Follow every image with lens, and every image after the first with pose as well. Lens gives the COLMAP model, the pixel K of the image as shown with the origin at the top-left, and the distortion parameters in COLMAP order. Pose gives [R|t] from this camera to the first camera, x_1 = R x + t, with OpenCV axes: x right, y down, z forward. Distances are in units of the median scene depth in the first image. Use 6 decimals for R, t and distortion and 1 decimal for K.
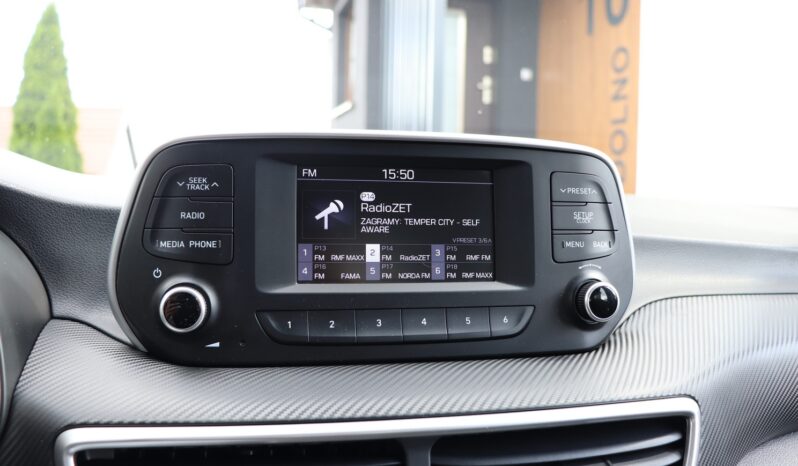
lens RADIAL K [[658.2, 0, 399.0], [0, 658.2, 233.0], [0, 0, 1]] dist [-0.190410, 0.181548]
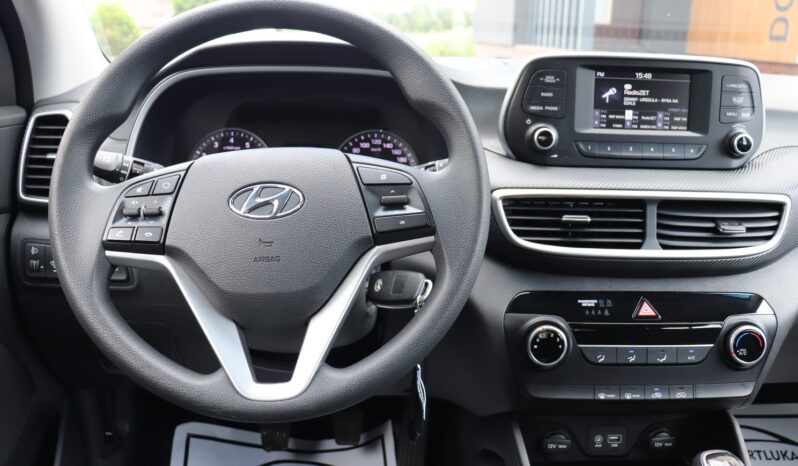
lens RADIAL K [[658.2, 0, 399.0], [0, 658.2, 233.0], [0, 0, 1]] dist [-0.190410, 0.181548]
pose [[0.980786, 0.053279, -0.187672, -0.346618], [-0.010427, 0.974926, 0.222285, -0.046742], [0.194809, -0.216057, 0.956749, -1.120969]]
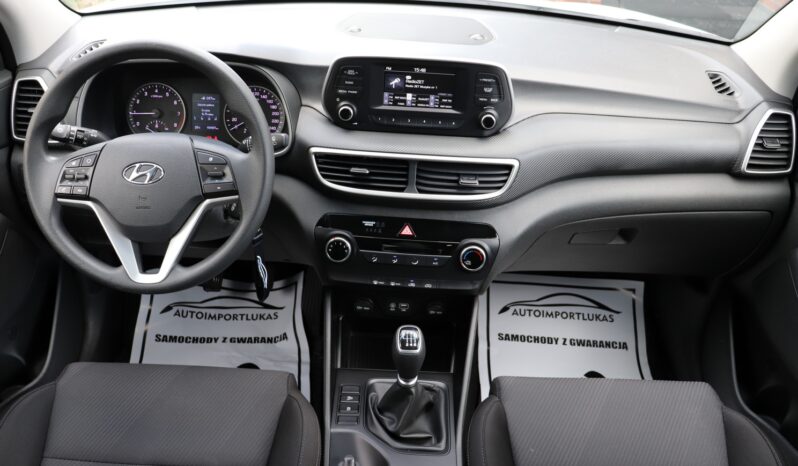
lens RADIAL K [[658.2, 0, 399.0], [0, 658.2, 233.0], [0, 0, 1]] dist [-0.190410, 0.181548]
pose [[0.966676, 0.153752, -0.204690, 0.604407], [-0.038552, 0.877872, 0.477342, -0.821975], [0.253084, -0.453544, 0.854545, -1.768956]]
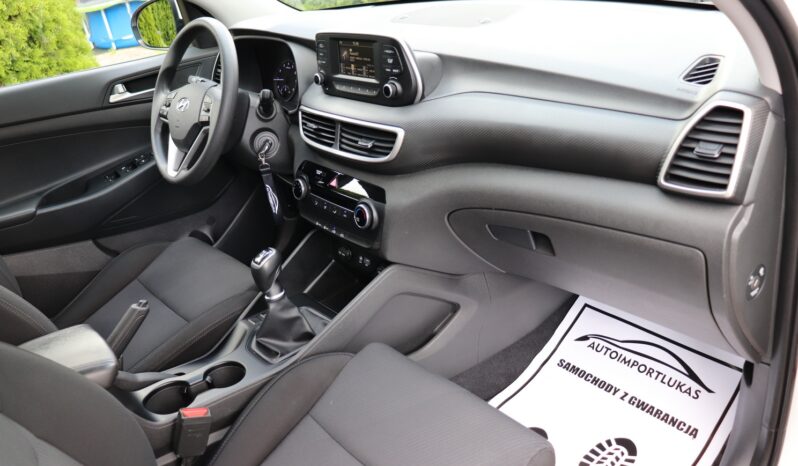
lens RADIAL K [[658.2, 0, 399.0], [0, 658.2, 233.0], [0, 0, 1]] dist [-0.190410, 0.181548]
pose [[0.444393, 0.318971, -0.837121, 3.121752], [0.096974, 0.911843, 0.398922, -0.499585], [0.890568, -0.258457, 0.374285, -0.253059]]
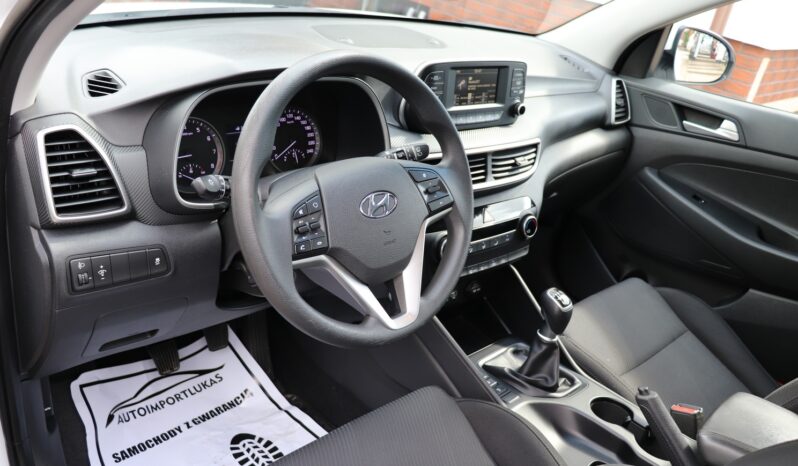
lens RADIAL K [[658.2, 0, 399.0], [0, 658.2, 233.0], [0, 0, 1]] dist [-0.190410, 0.181548]
pose [[0.871949, -0.109269, 0.477247, -1.925386], [-0.108330, 0.907558, 0.405714, -0.614347], [-0.477461, -0.405462, 0.779507, -1.577136]]
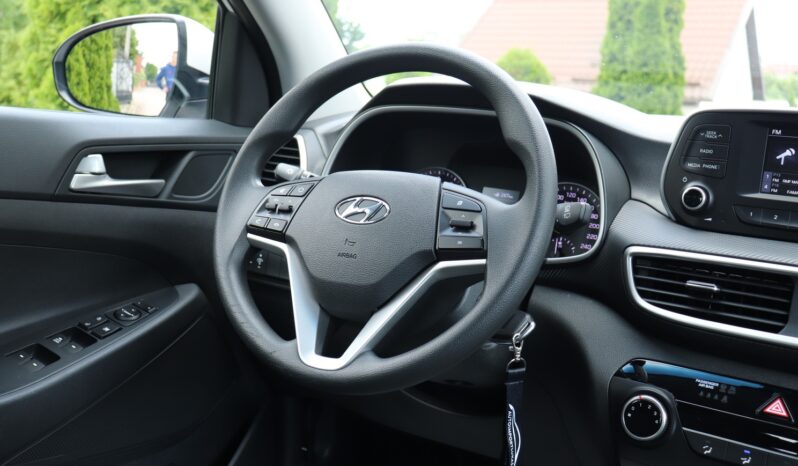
lens RADIAL K [[856.6, 0, 399.0], [0, 856.6, 233.0], [0, 0, 1]] dist [-0.115062, 0.257770]
pose [[0.710742, 0.137168, -0.689950, 0.744786], [-0.081818, 0.990267, 0.112590, 0.004605], [0.698678, -0.023572, 0.715048, -1.340924]]
